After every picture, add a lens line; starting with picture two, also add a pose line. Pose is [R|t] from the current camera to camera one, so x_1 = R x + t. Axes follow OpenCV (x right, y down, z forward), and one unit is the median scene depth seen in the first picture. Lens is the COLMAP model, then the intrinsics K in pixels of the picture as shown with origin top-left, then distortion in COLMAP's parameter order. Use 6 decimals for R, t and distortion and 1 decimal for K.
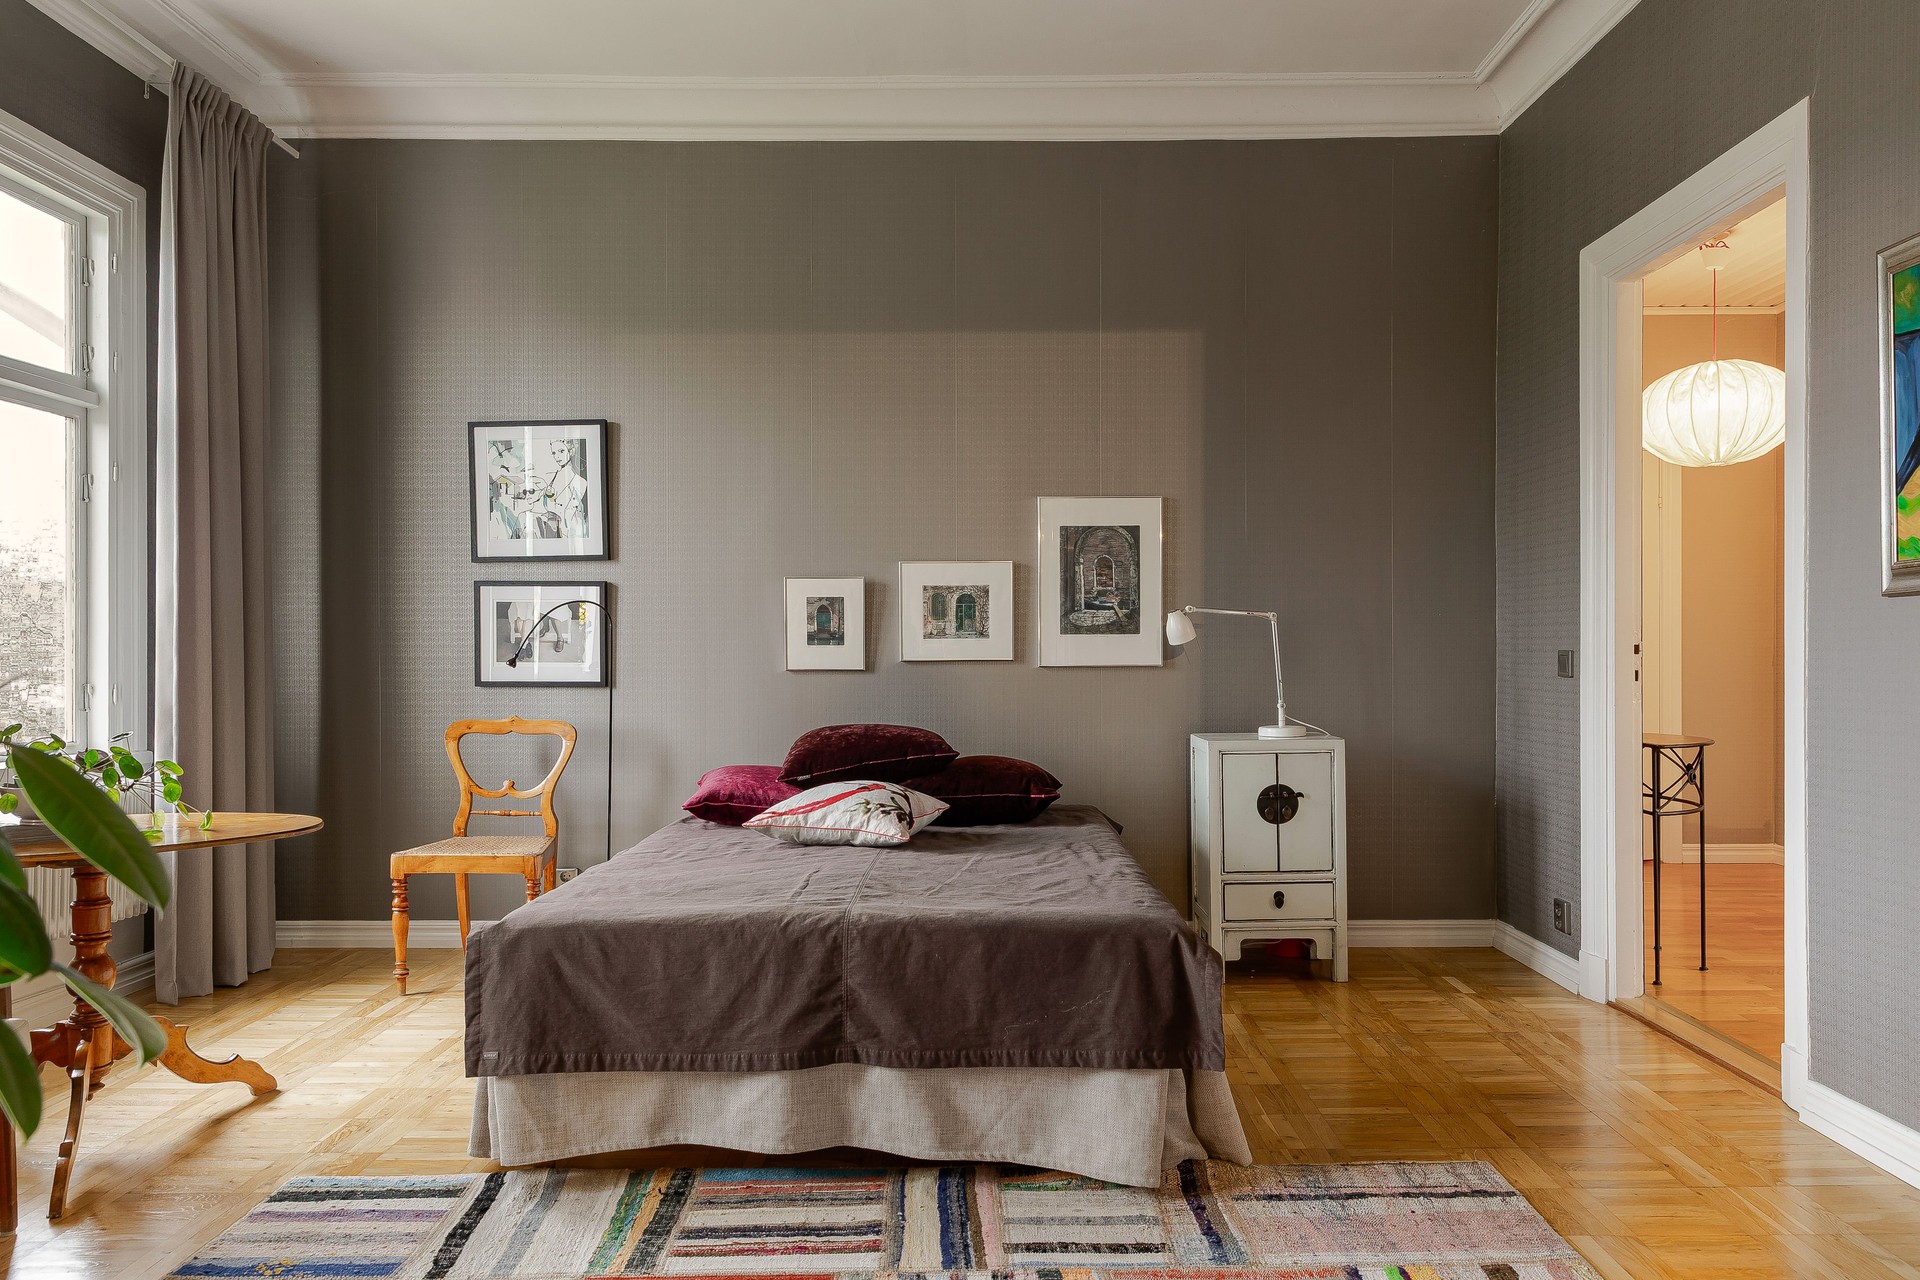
lens RADIAL K [[1314.5, 0, 966.0], [0, 1314.5, 650.4], [0, 0, 1]] dist [0.003666, 0.000188]
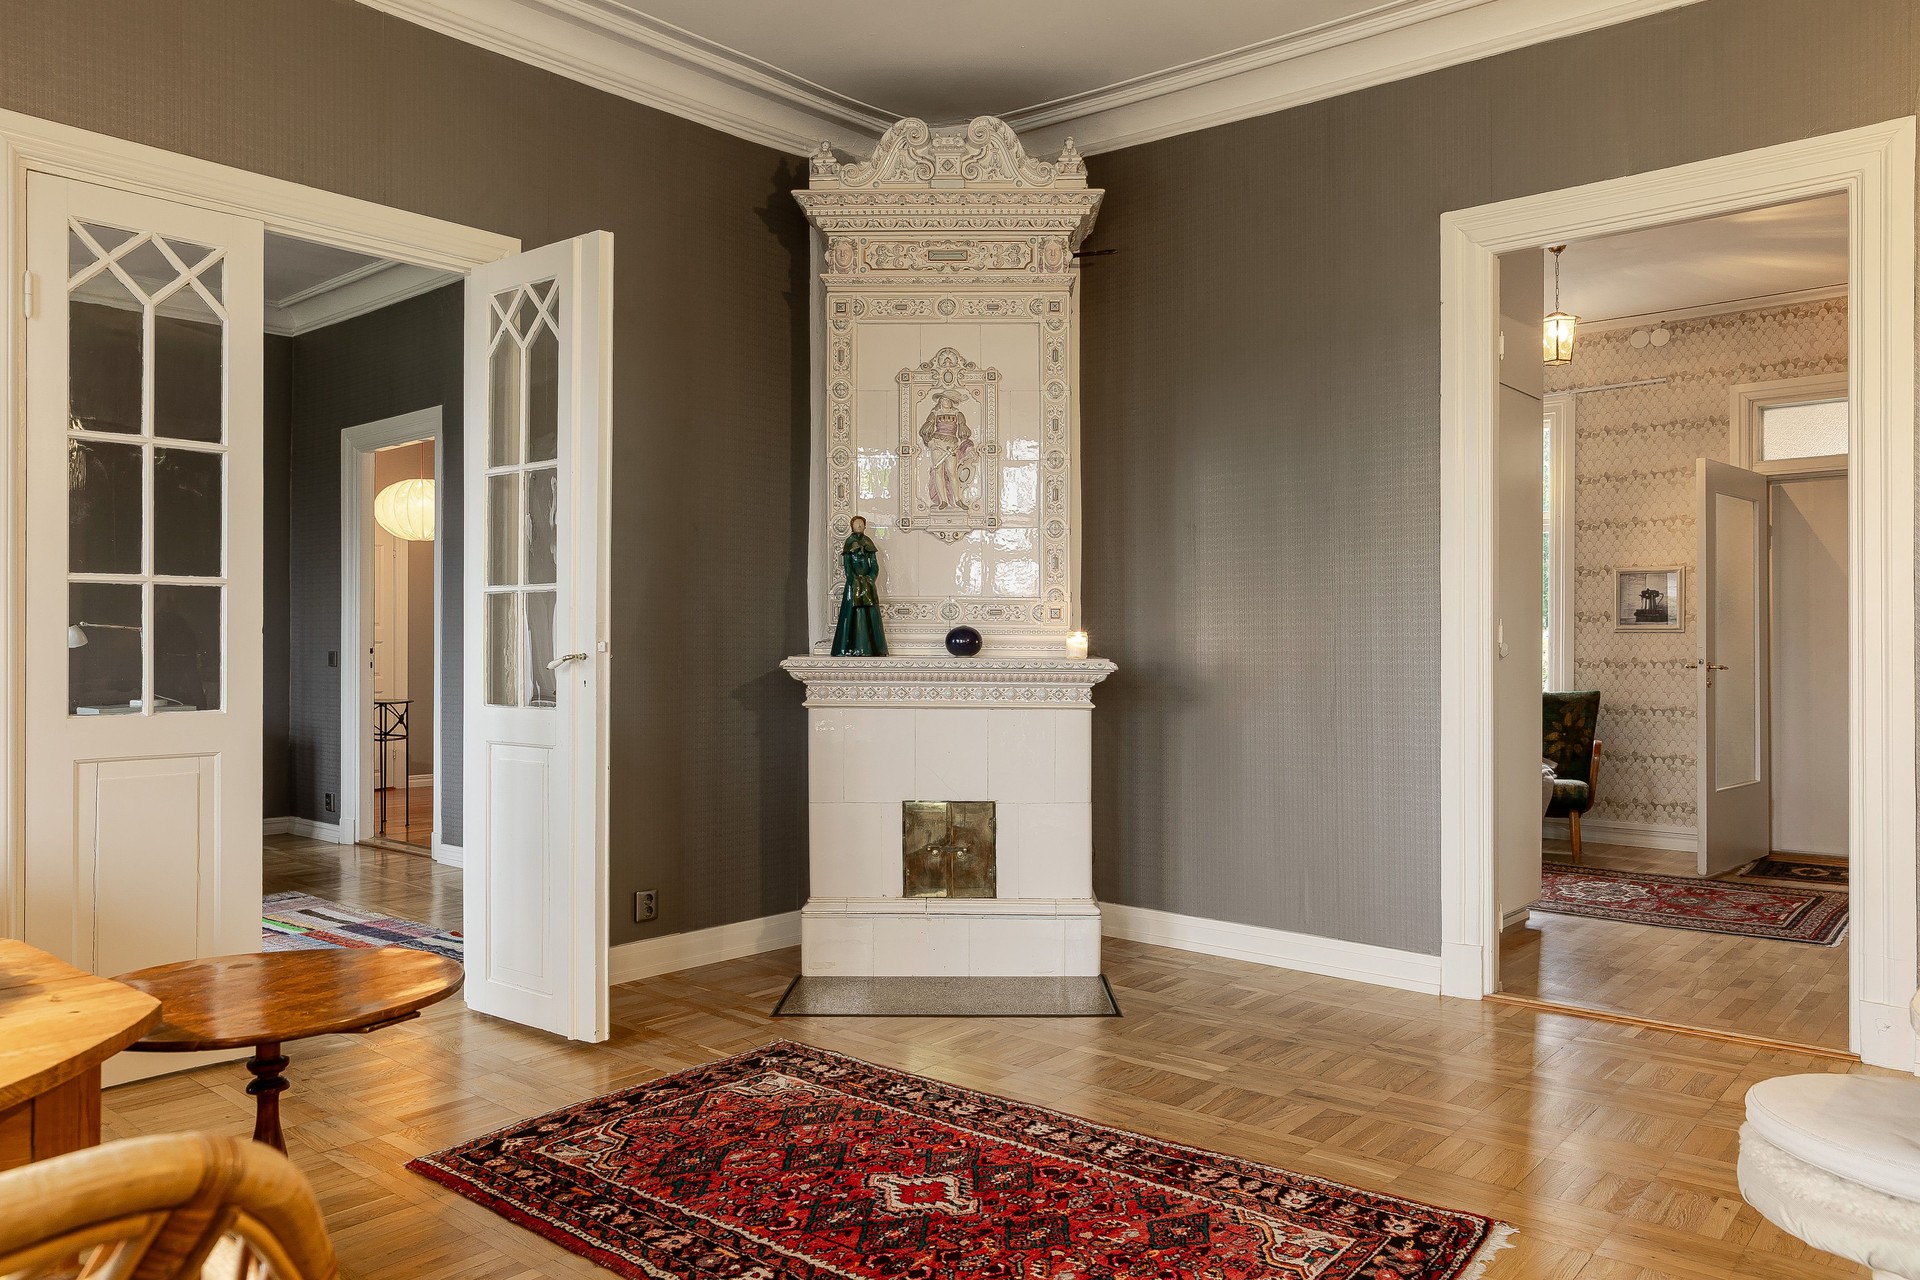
lens RADIAL K [[1384.6, 0, 963.2], [0, 1384.6, 641.6], [0, 0, 1]] dist [0.009509, 0.002184]
pose [[0.656797, 0.004371, 0.754055, -0.390673], [-0.001891, 0.999990, -0.004150, -0.006712], [-0.754065, 0.001300, 0.656799, -0.856945]]
